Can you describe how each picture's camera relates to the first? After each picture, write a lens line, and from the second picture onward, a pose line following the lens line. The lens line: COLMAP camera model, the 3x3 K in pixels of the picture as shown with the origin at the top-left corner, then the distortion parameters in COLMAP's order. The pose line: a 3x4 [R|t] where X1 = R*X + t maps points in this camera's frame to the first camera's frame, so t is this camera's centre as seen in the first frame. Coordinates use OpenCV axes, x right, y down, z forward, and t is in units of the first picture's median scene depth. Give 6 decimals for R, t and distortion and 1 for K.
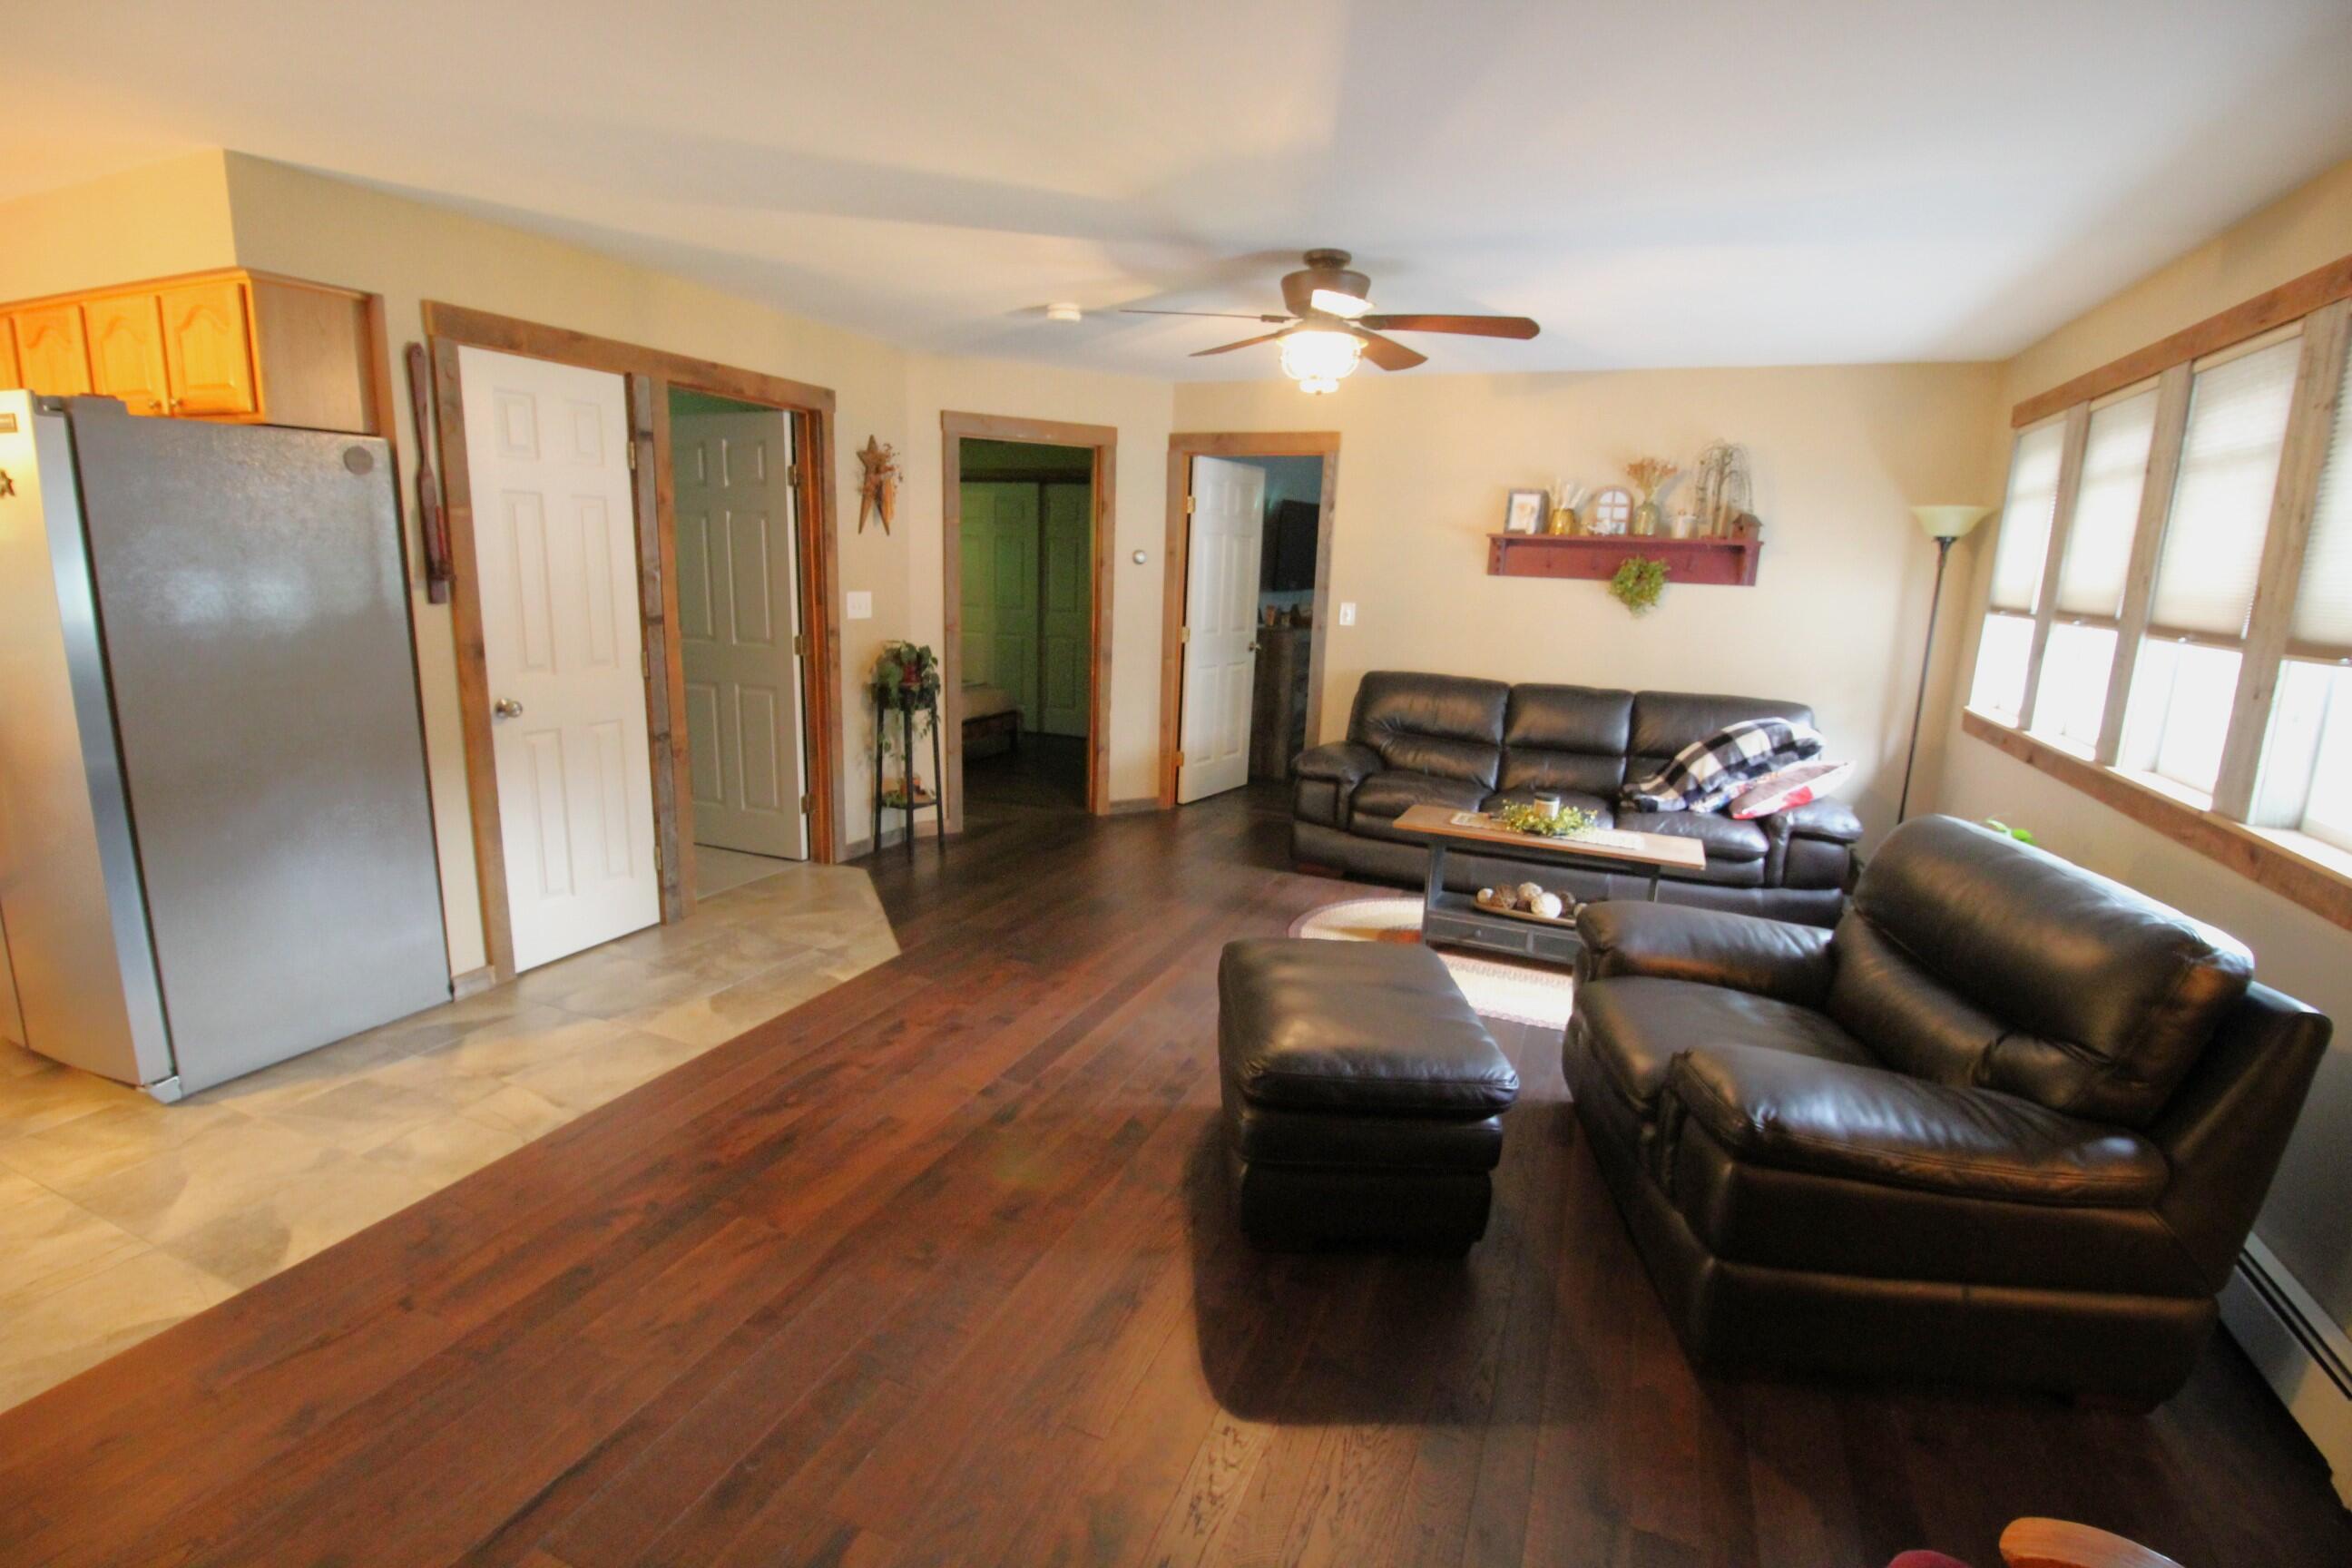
lens RADIAL K [[1096.5, 0, 1179.1], [0, 1096.5, 767.7], [0, 0, 1]] dist [-0.011021, -0.003374]
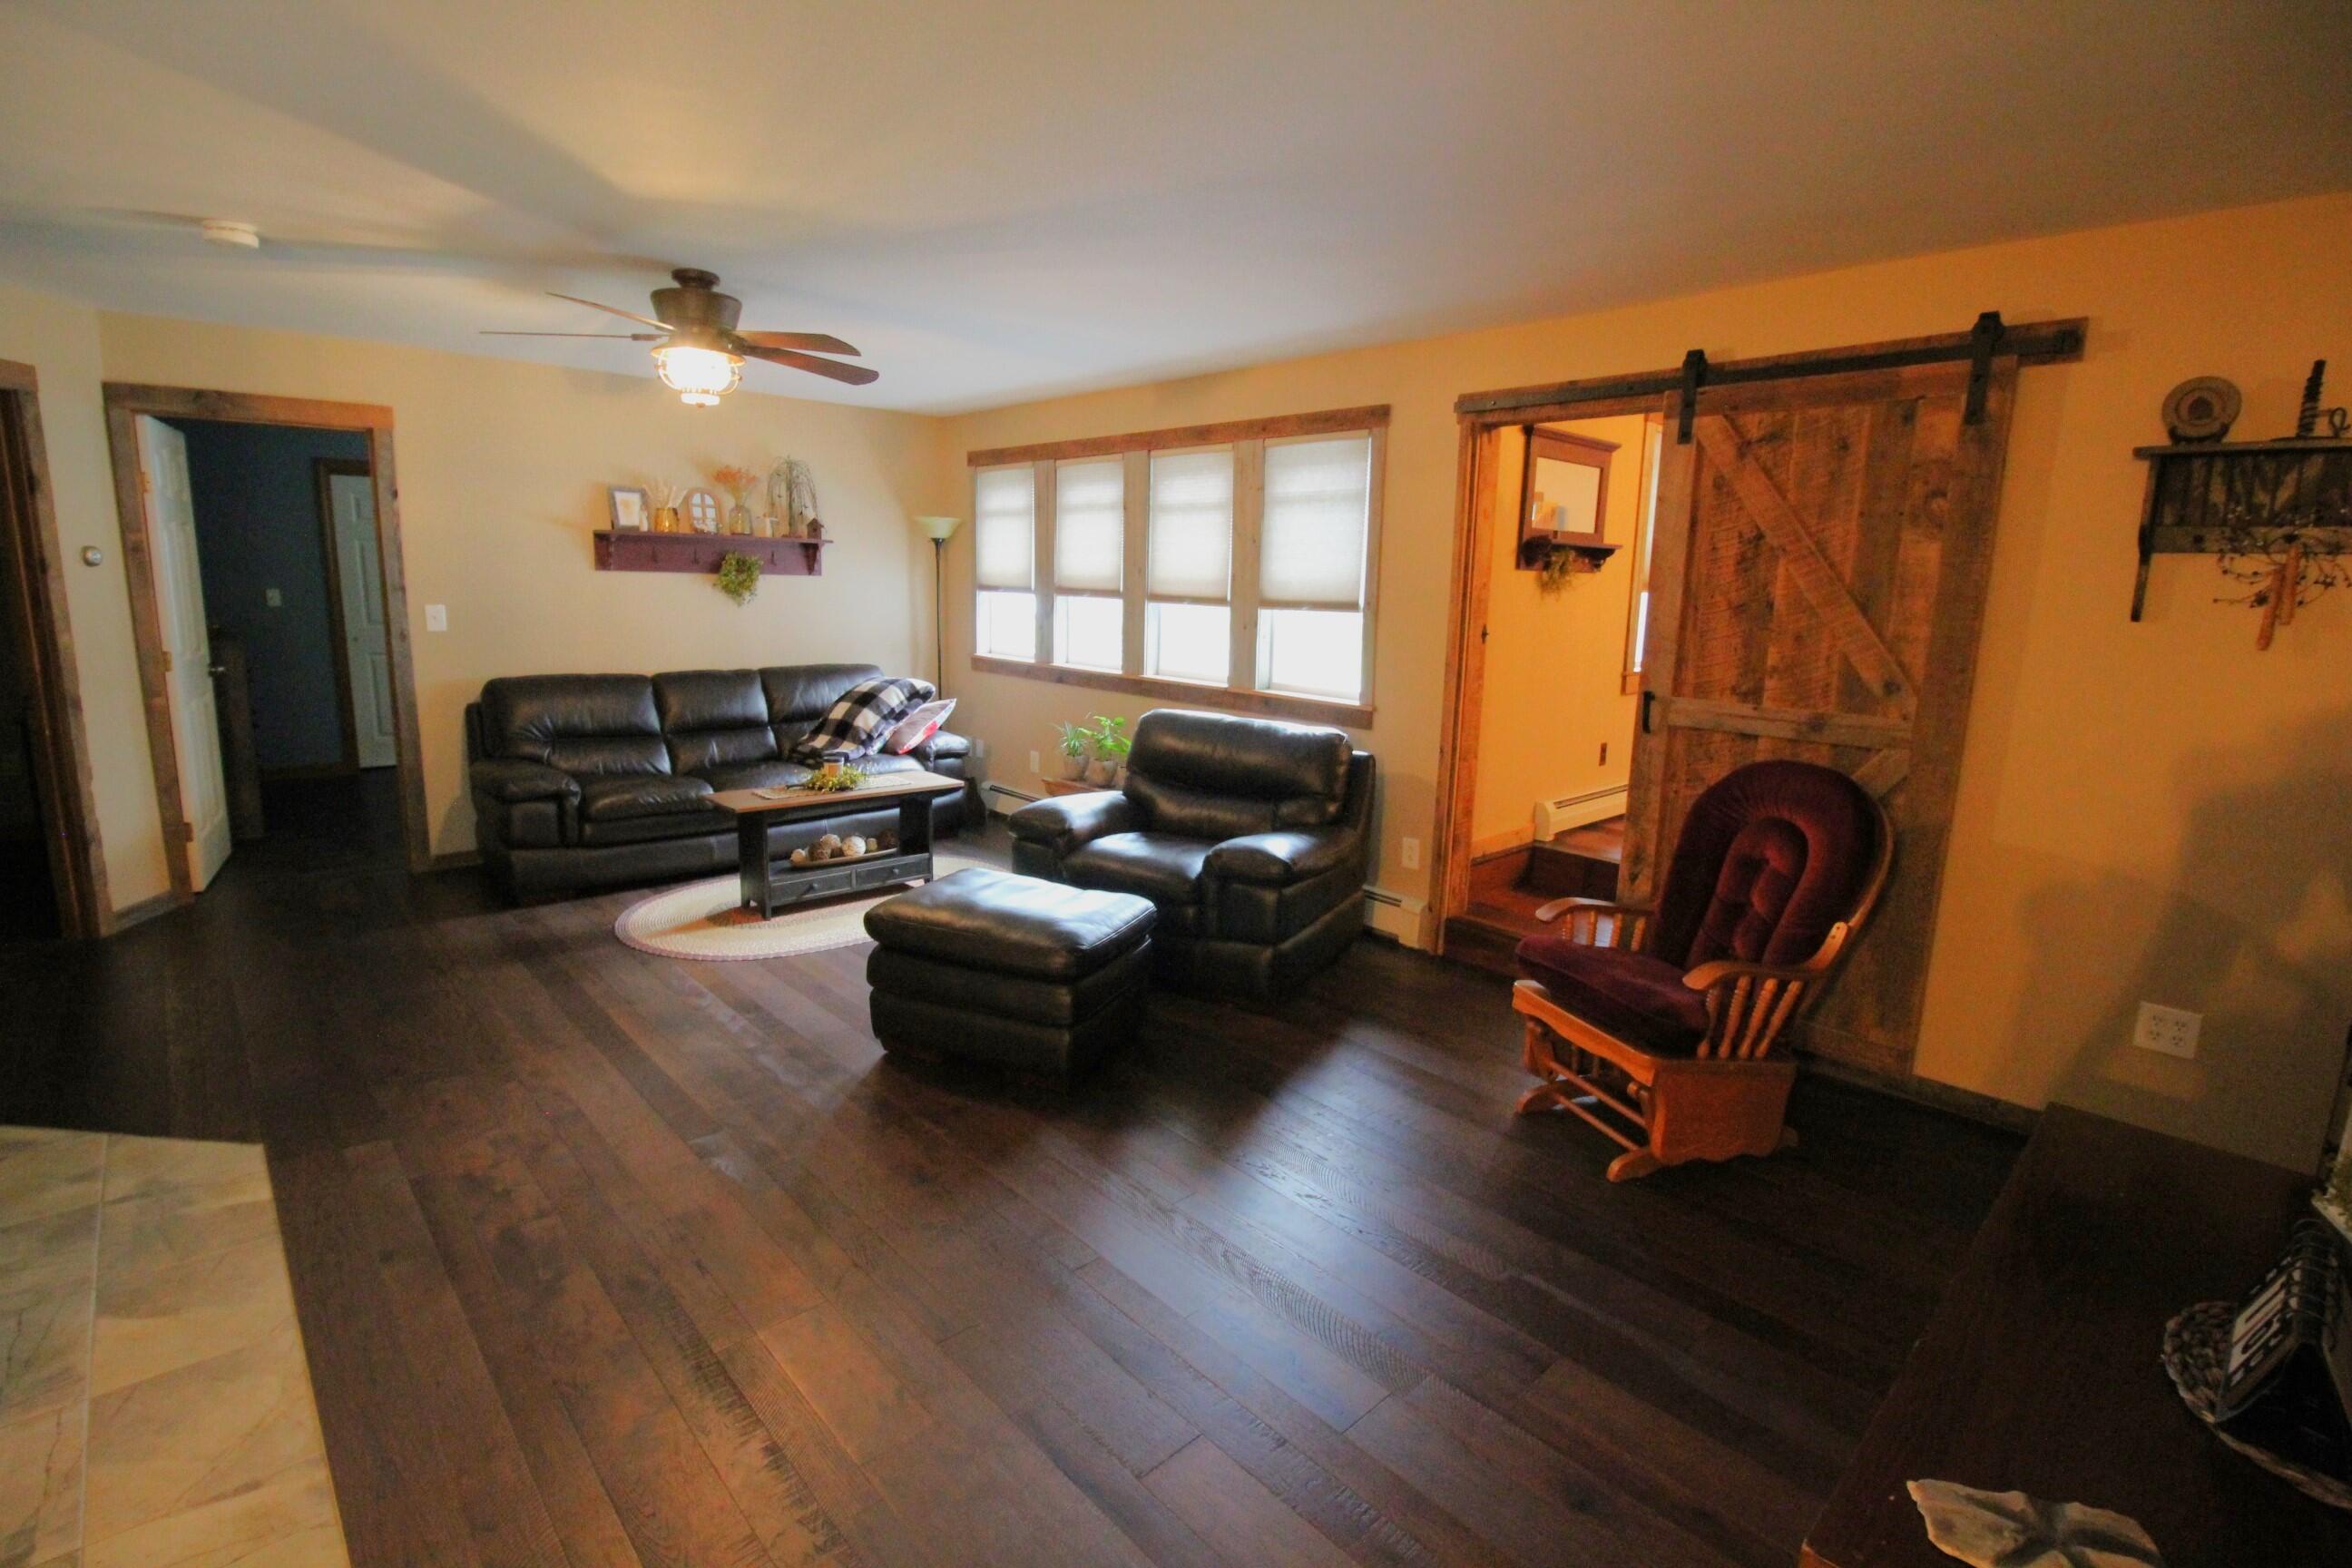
lens RADIAL K [[1096.5, 0, 1173.3], [0, 1096.5, 744.7], [0, 0, 1]] dist [-0.011021, -0.003374]
pose [[0.396044, -0.164177, 0.903435, -0.493416], [0.162437, 0.980895, 0.107045, -0.046689], [-0.903749, 0.104357, 0.415147, 0.142313]]
